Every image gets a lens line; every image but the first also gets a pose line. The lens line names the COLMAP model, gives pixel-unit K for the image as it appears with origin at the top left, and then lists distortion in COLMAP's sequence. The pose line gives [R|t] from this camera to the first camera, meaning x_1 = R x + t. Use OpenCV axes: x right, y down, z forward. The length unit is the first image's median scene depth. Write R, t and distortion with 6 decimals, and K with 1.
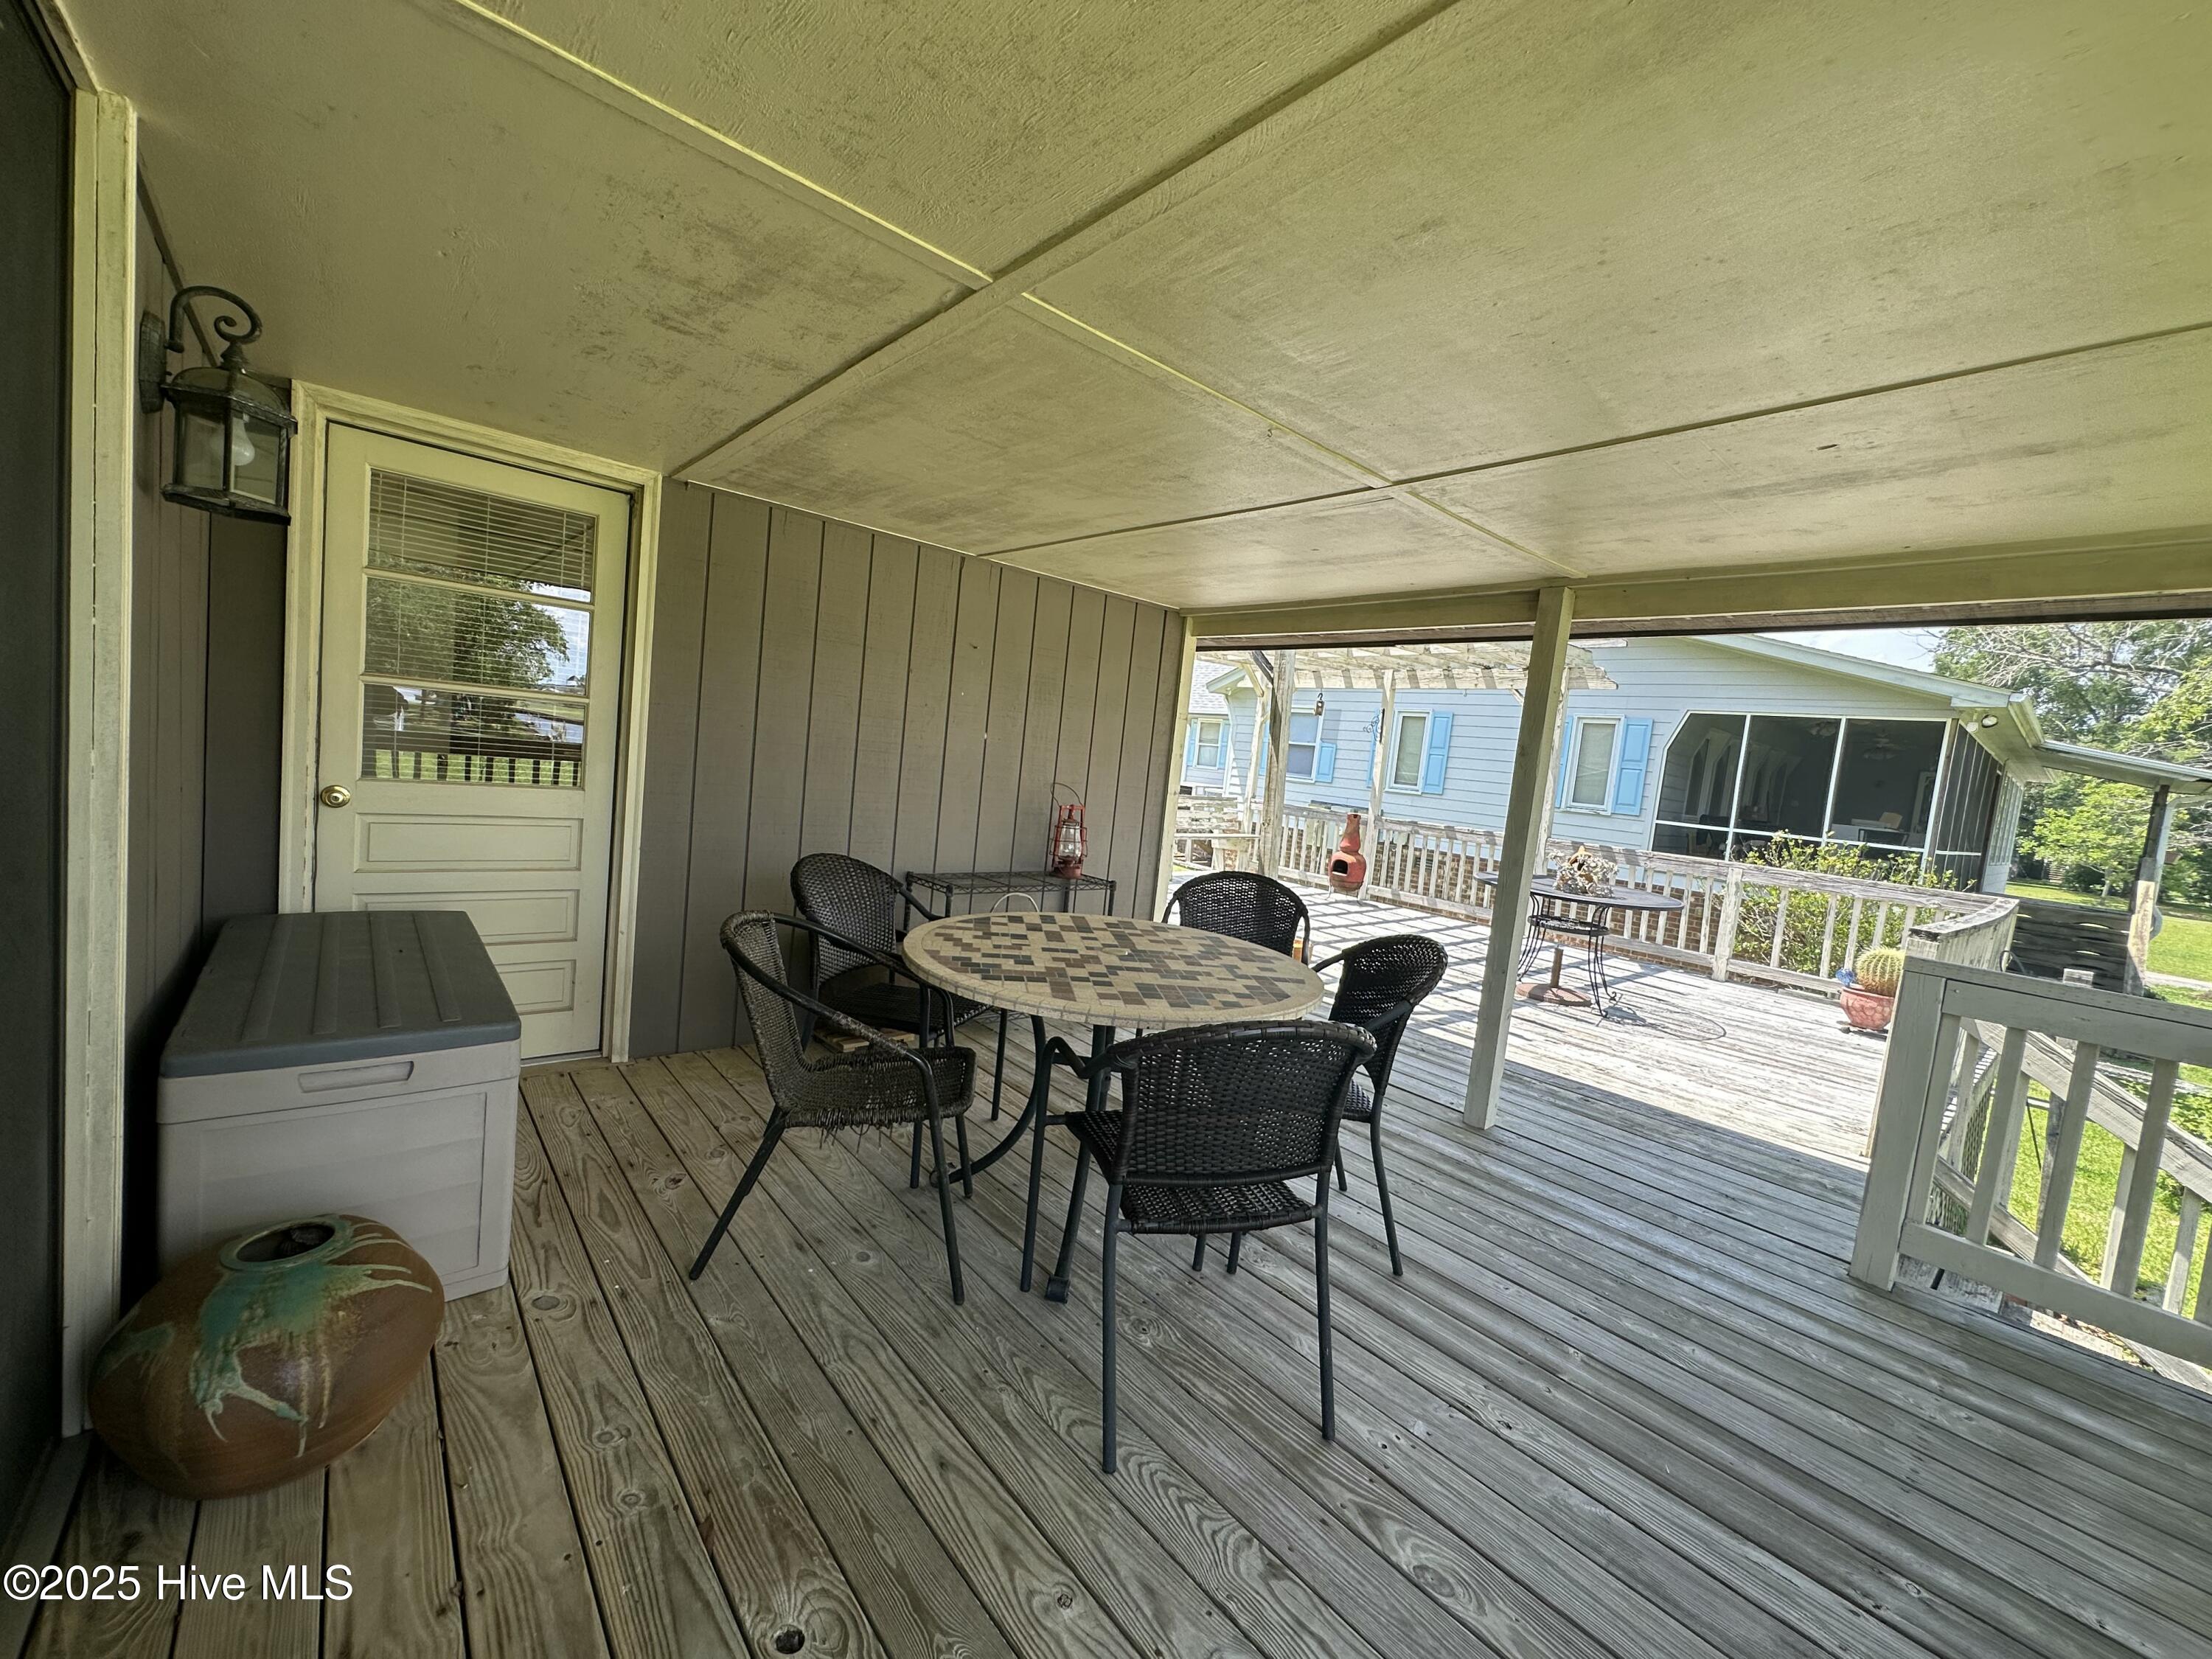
lens RADIAL K [[886.6, 0, 1120.6], [0, 886.6, 823.1], [0, 0, 1]] dist [-0.002398, 0.000928]
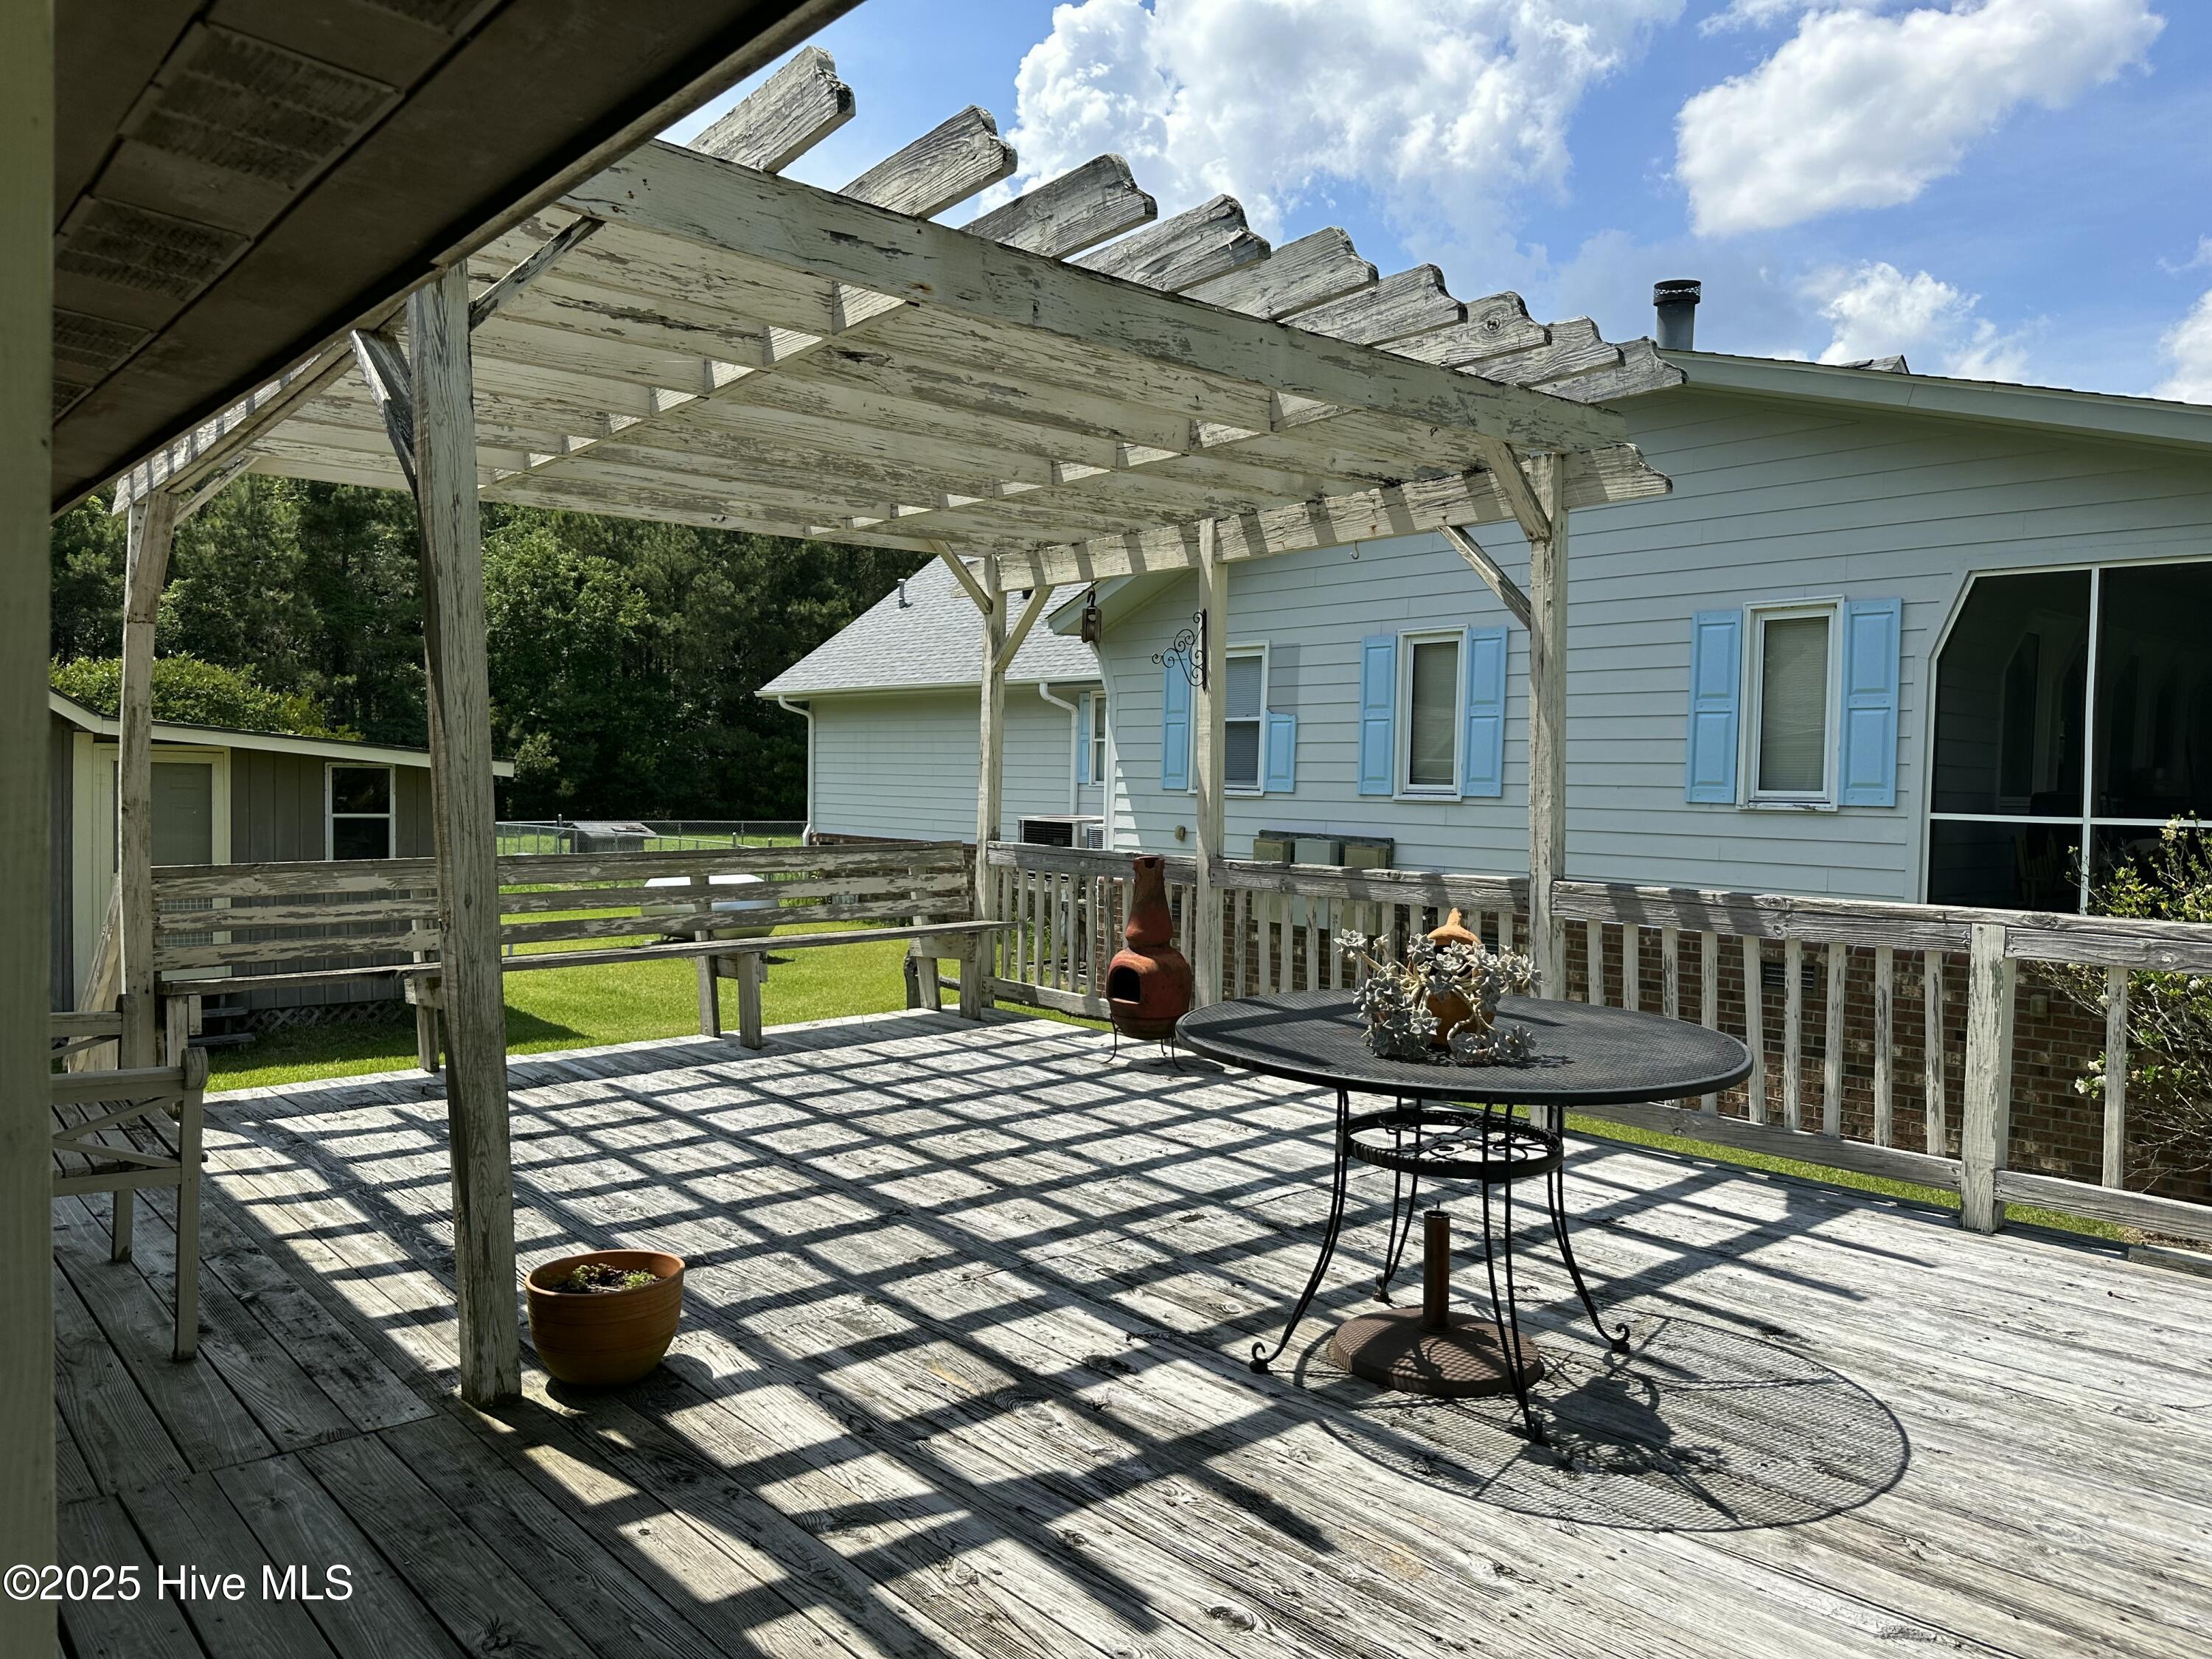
lens RADIAL K [[1523.7, 0, 1101.6], [0, 1523.7, 827.4], [0, 0, 1]] dist [-0.010186, -0.009613]
pose [[0.996214, -0.083586, -0.023913, 0.225786], [0.082396, 0.995488, -0.047056, 0.006507], [0.027739, 0.044907, 0.998606, 0.231423]]
